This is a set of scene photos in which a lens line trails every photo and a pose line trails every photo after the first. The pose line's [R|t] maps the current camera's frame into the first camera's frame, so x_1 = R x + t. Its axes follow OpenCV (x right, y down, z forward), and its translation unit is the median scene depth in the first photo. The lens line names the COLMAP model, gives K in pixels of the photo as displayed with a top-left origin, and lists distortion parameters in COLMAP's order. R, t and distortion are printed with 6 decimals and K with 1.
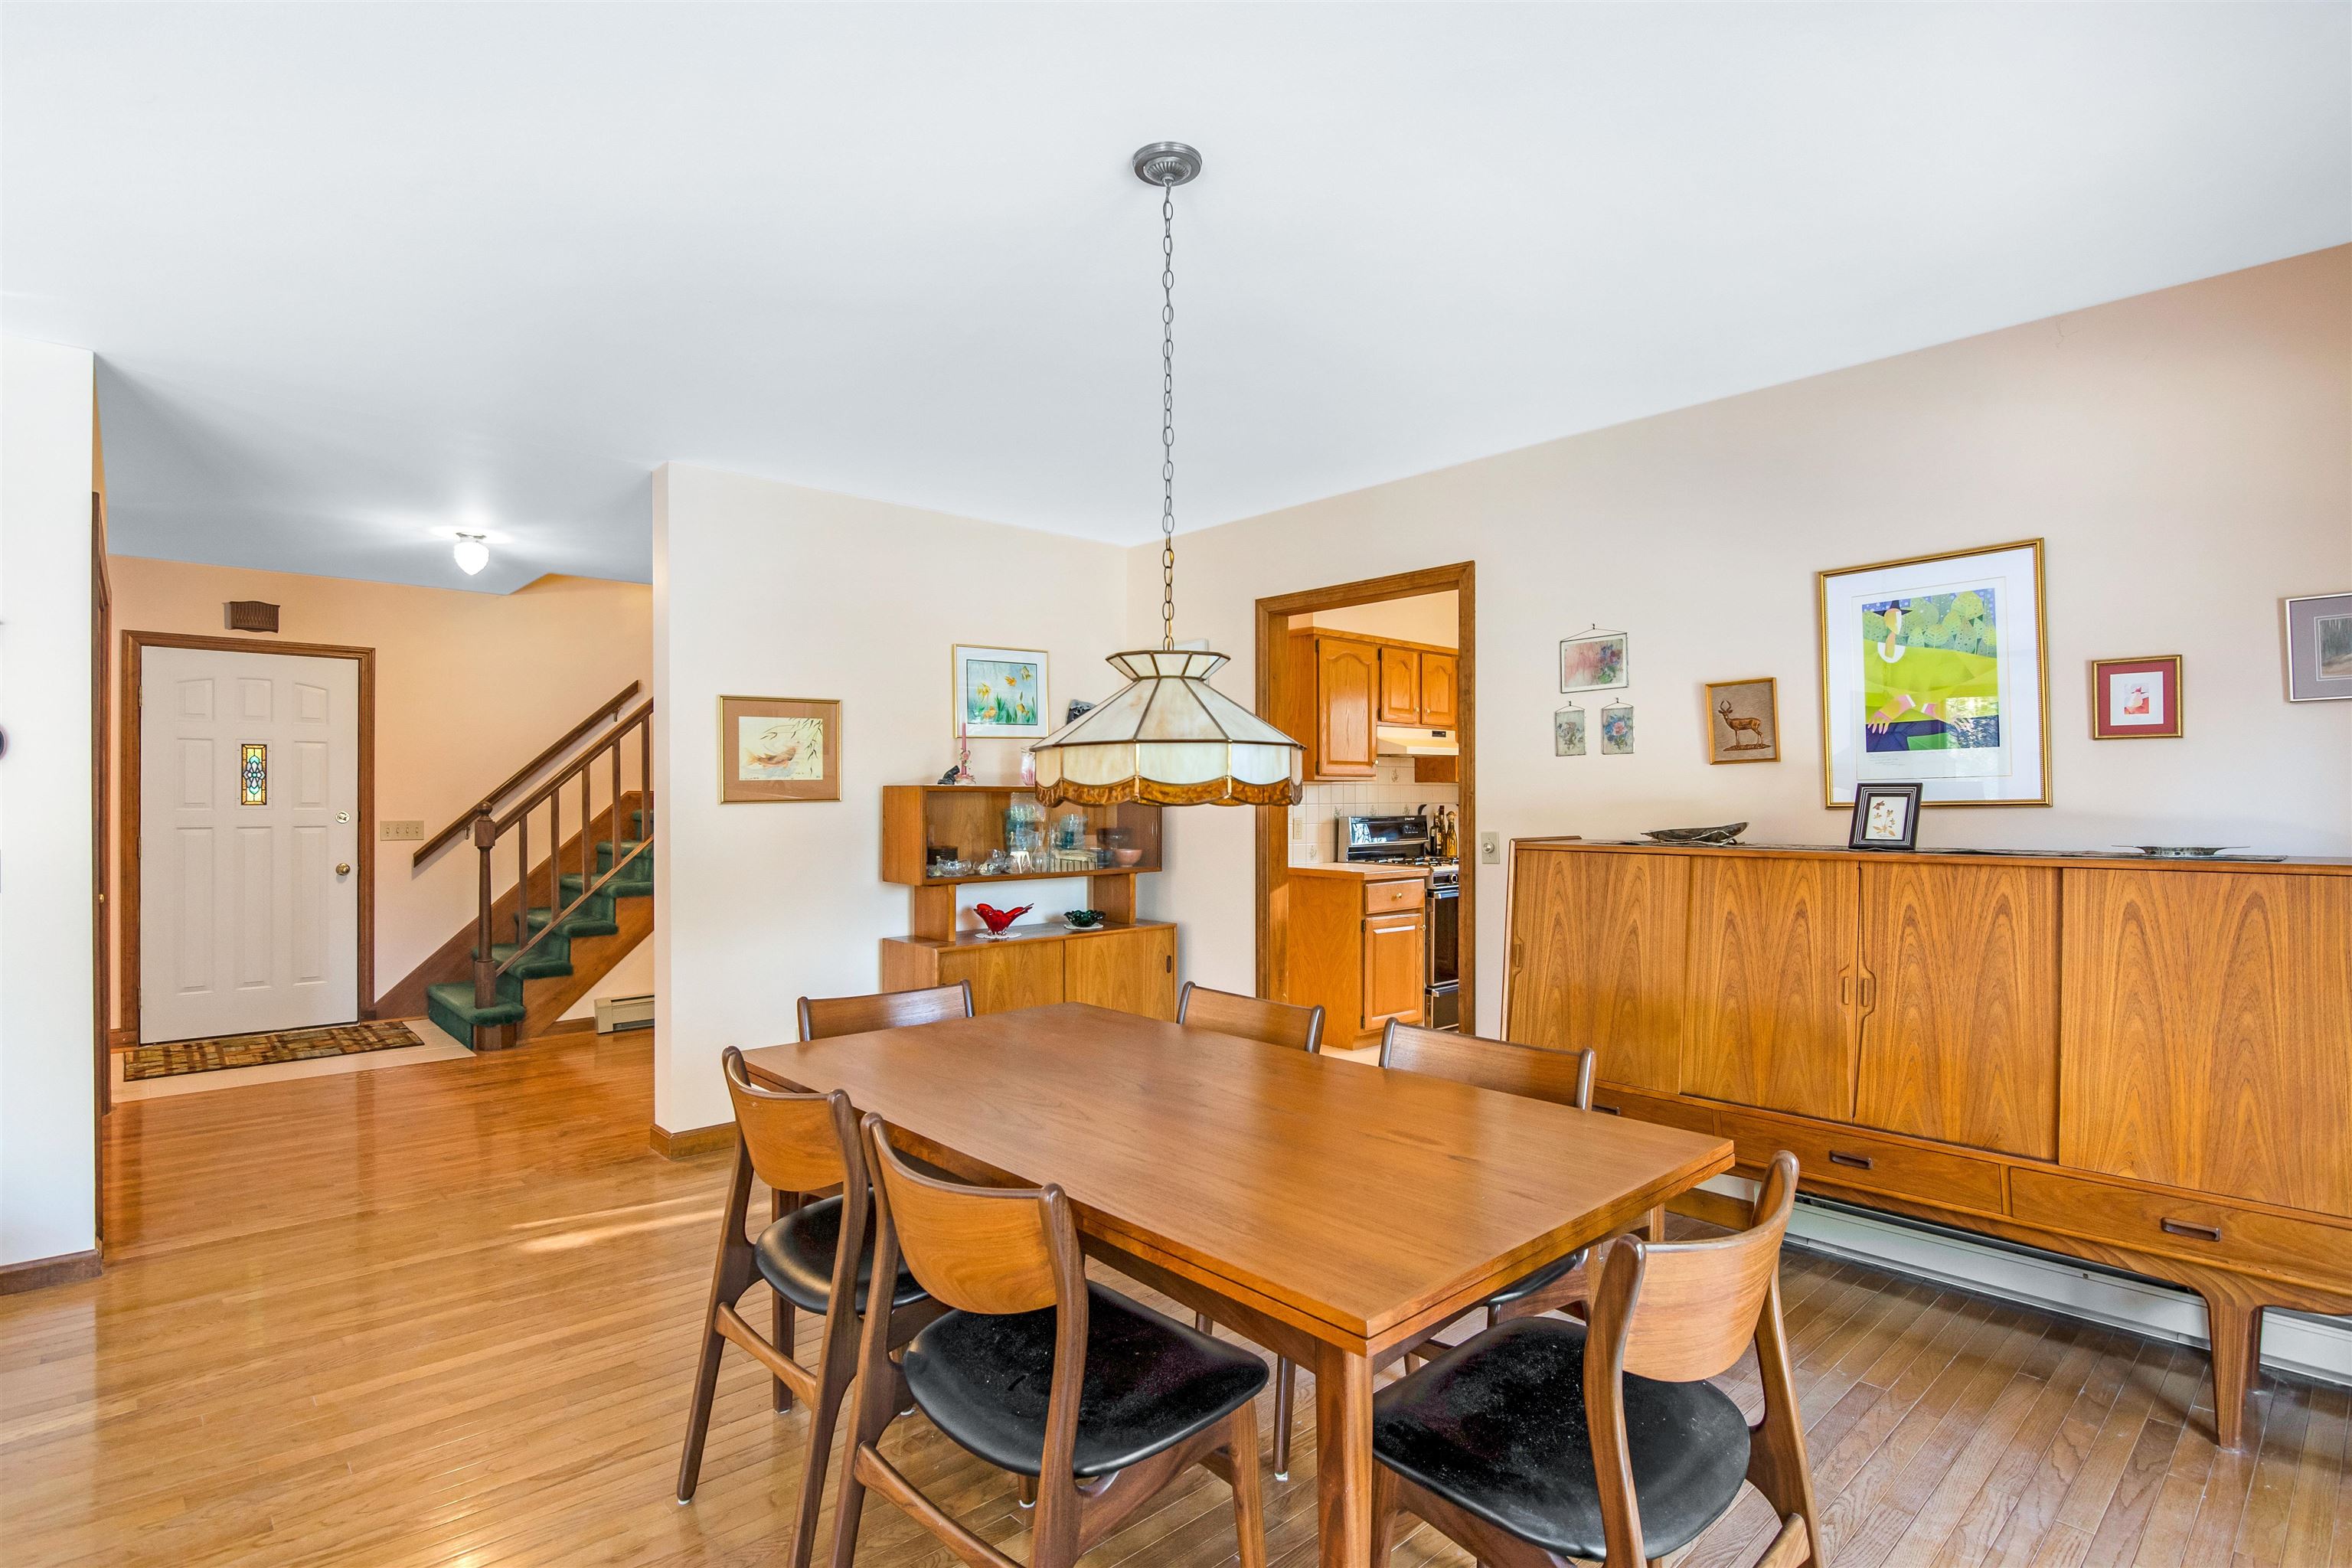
lens RADIAL K [[1176.5, 0, 1180.0], [0, 1176.5, 794.3], [0, 0, 1]] dist [-0.002470, -0.003544]
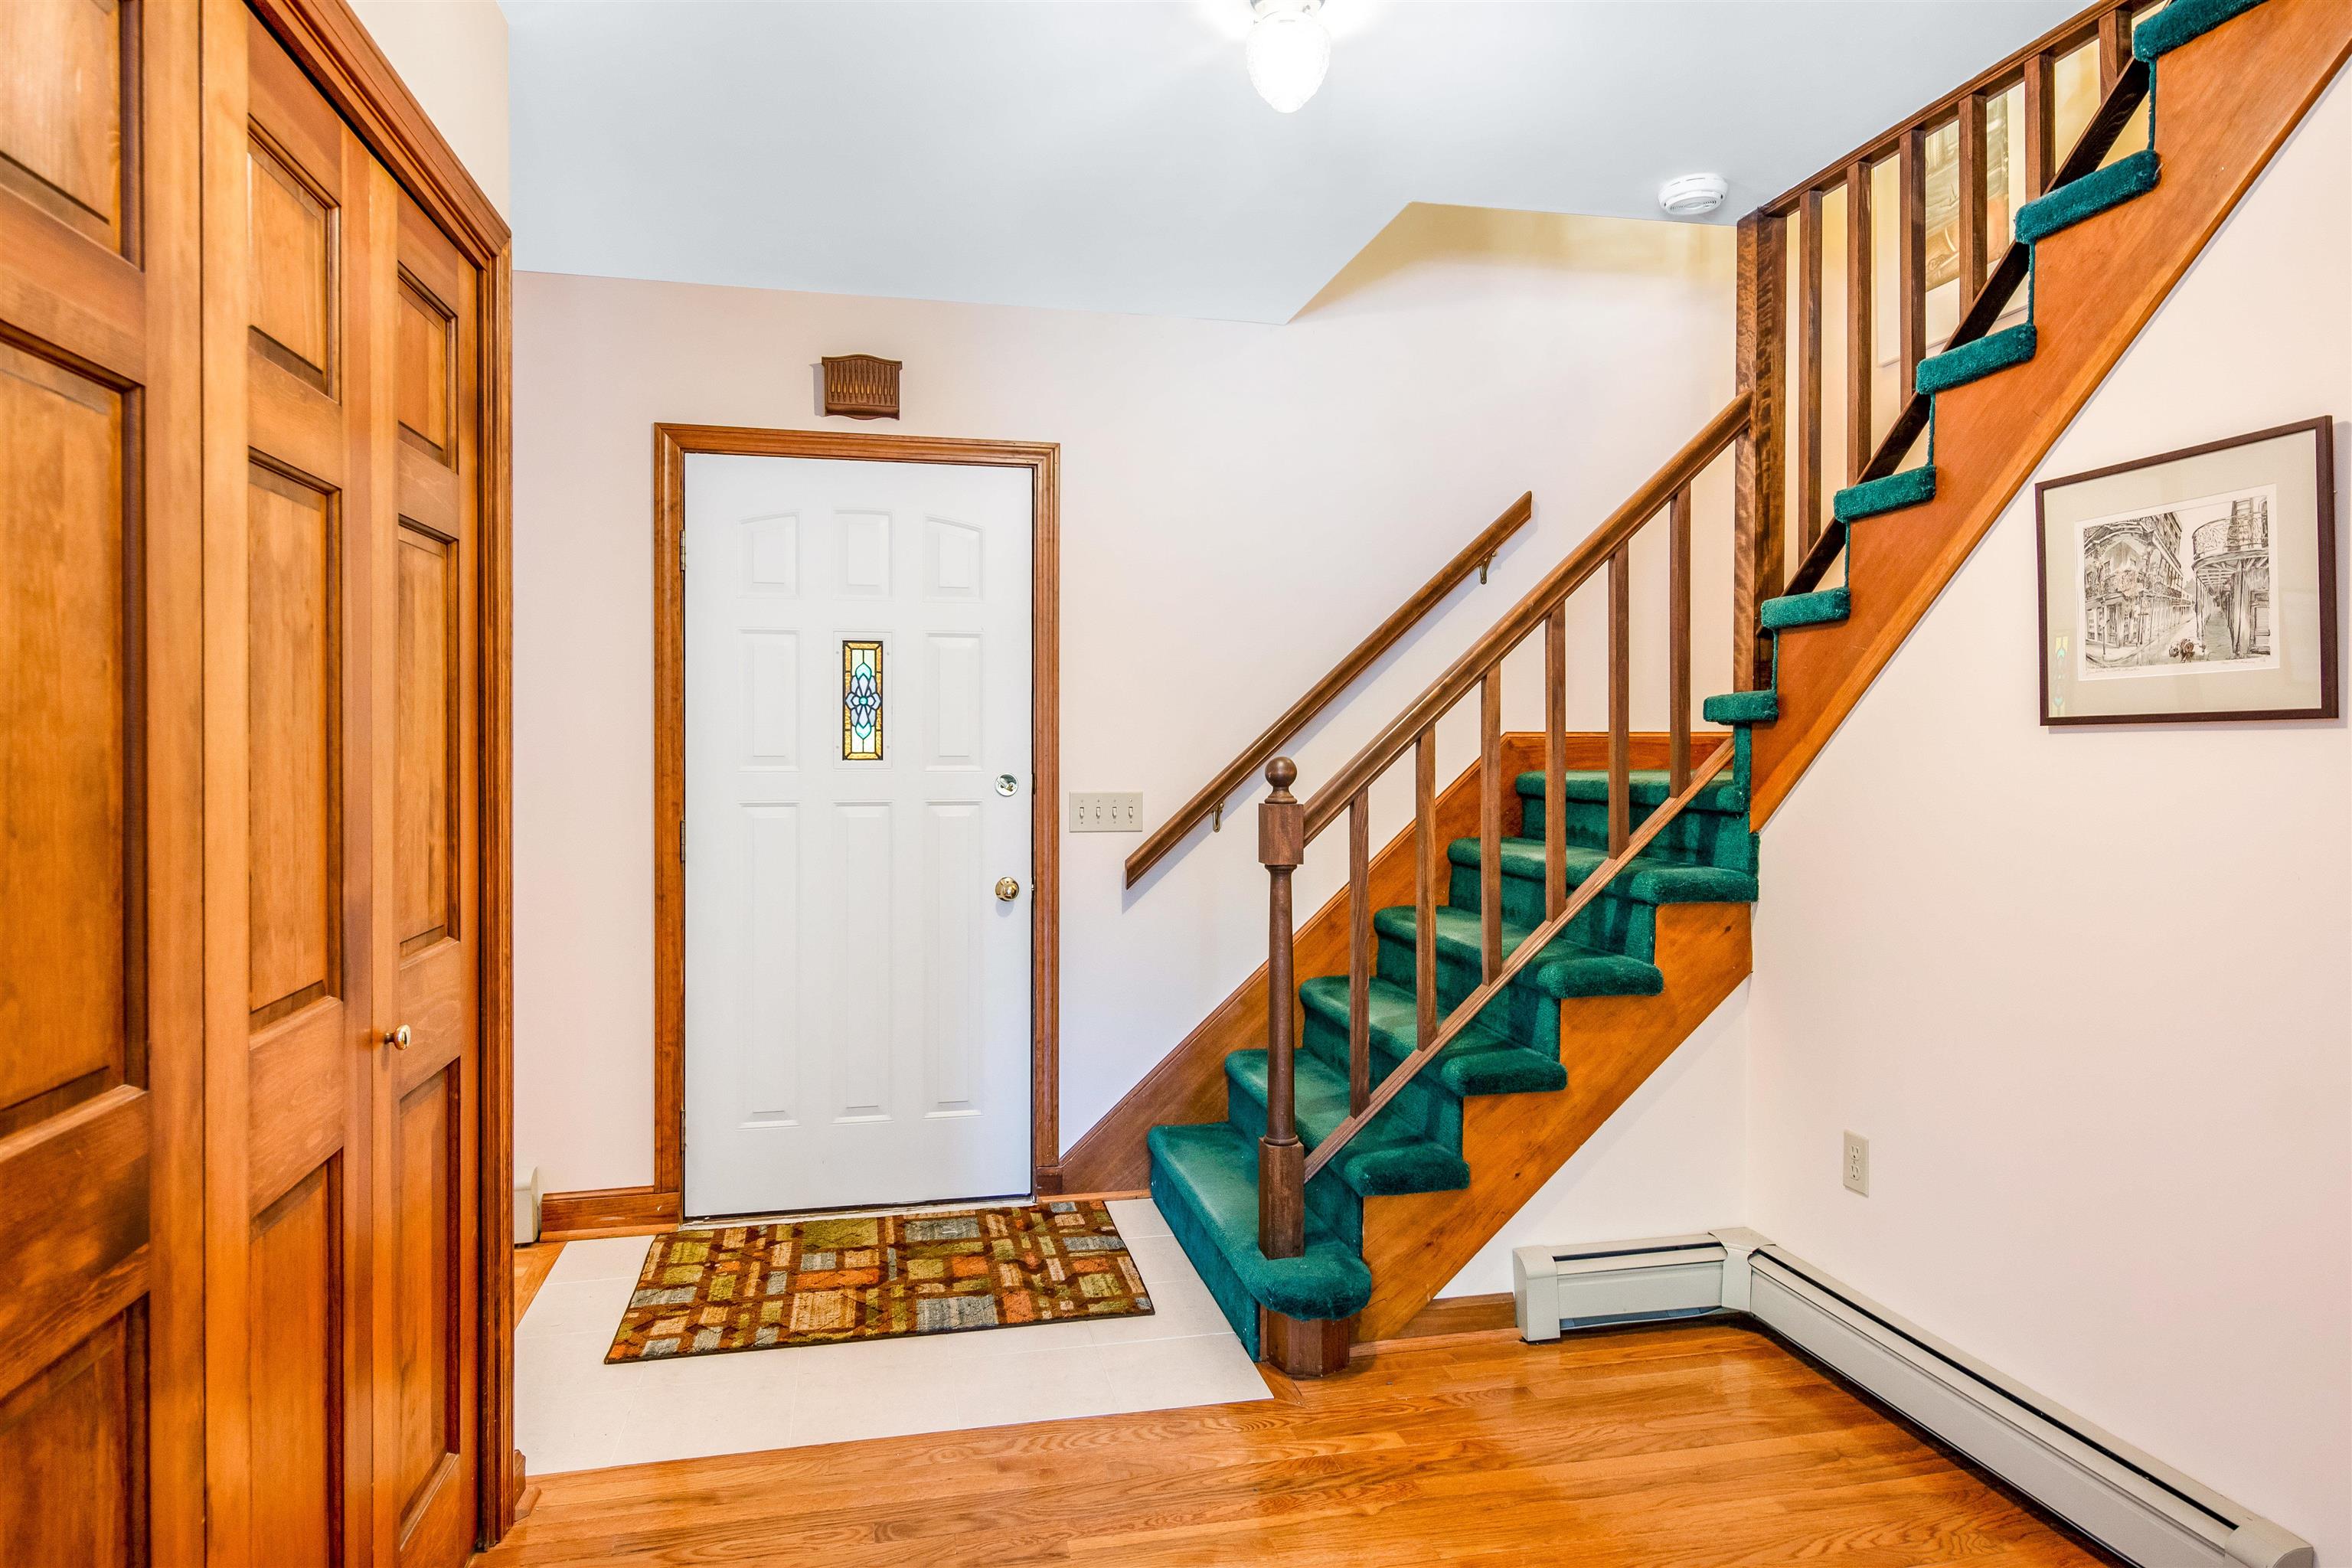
lens RADIAL K [[1431.4, 0, 1175.2], [0, 1431.4, 770.0], [0, 0, 1]] dist [0.002779, 0.000033]
pose [[0.868603, 0.011464, -0.495375, -0.358379], [-0.000769, 0.999762, 0.021789, -0.000284], [0.495507, -0.018545, 0.868406, 0.520059]]
